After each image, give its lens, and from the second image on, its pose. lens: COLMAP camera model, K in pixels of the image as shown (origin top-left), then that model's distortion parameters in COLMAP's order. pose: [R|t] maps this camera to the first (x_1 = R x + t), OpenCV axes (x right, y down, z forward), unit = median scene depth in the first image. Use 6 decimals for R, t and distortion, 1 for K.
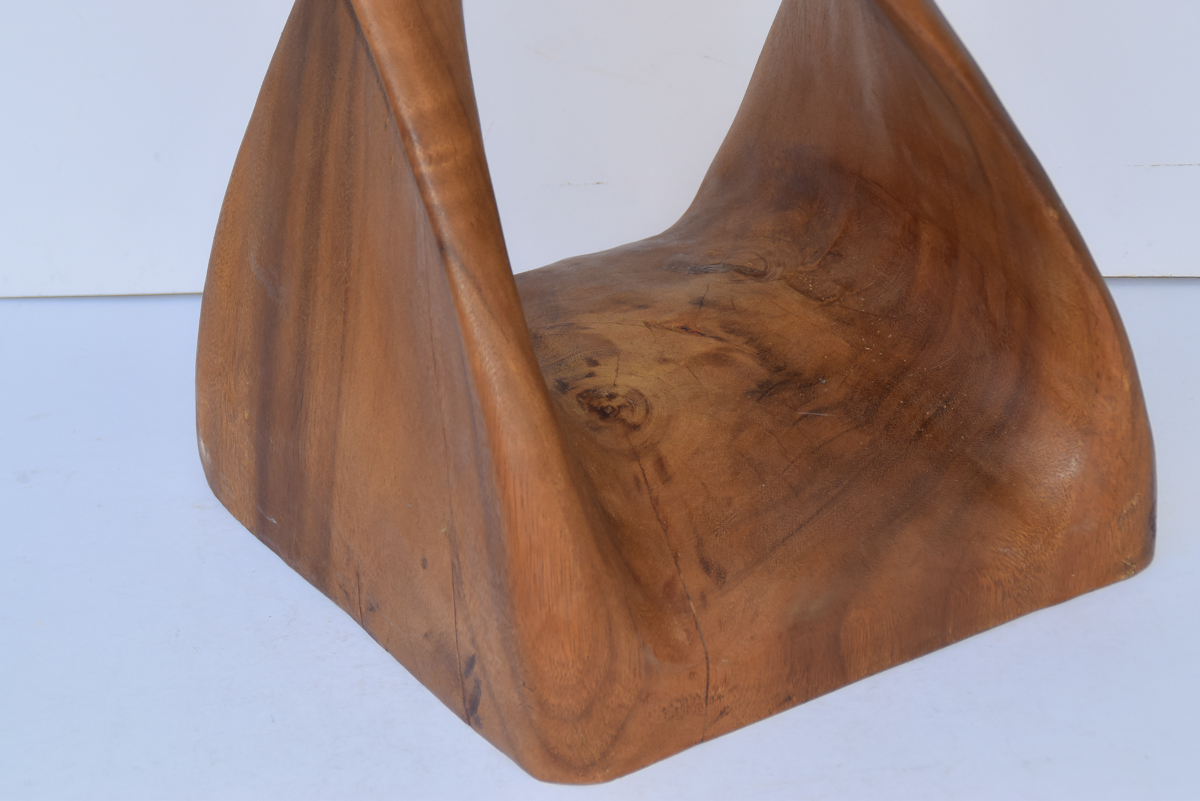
lens RADIAL K [[3683.8, 0, 575.0], [0, 3683.8, 400.9], [0, 0, 1]] dist [0.670851, 0.263750]
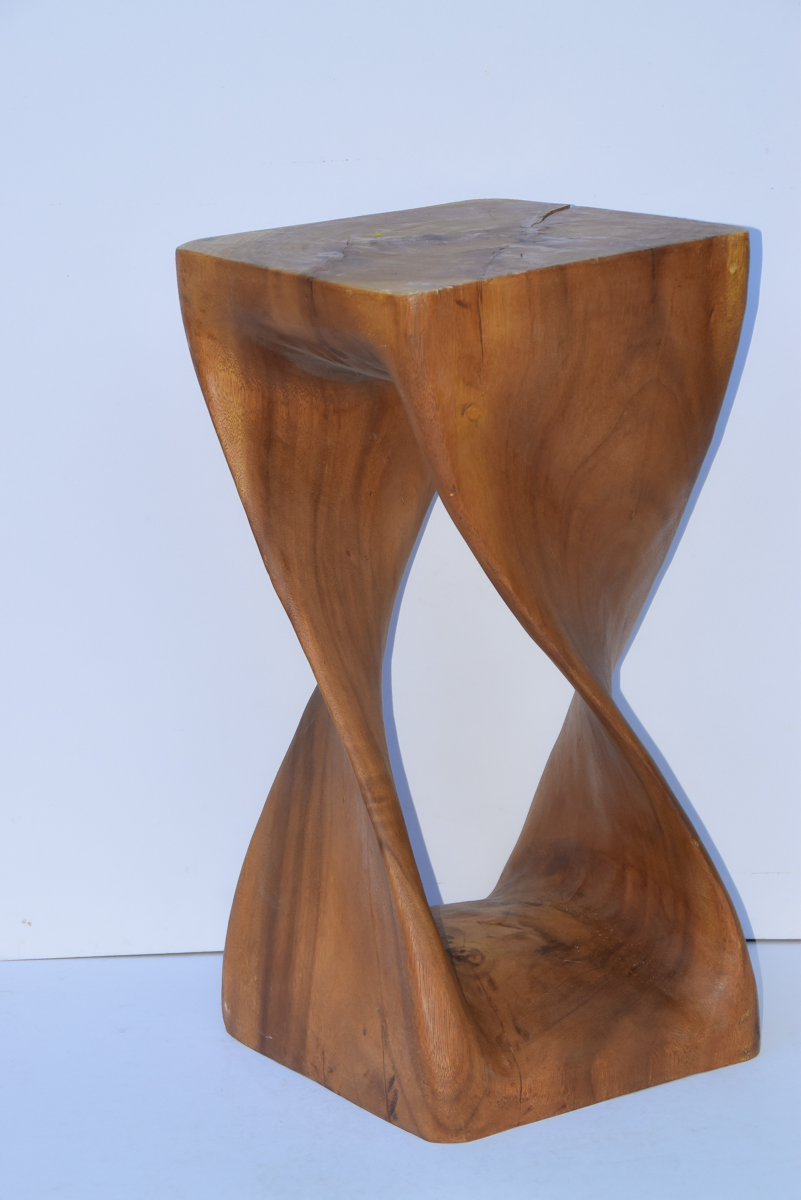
lens RADIAL K [[3563.1, 0, 395.8], [0, 3563.1, 633.4], [0, 0, 1]] dist [0.783387, 0.758147]
pose [[0.999170, 0.004486, 0.040497, -0.096576], [0.006635, 0.962738, -0.270354, 0.329969], [-0.040201, 0.270398, 0.961909, -0.761330]]
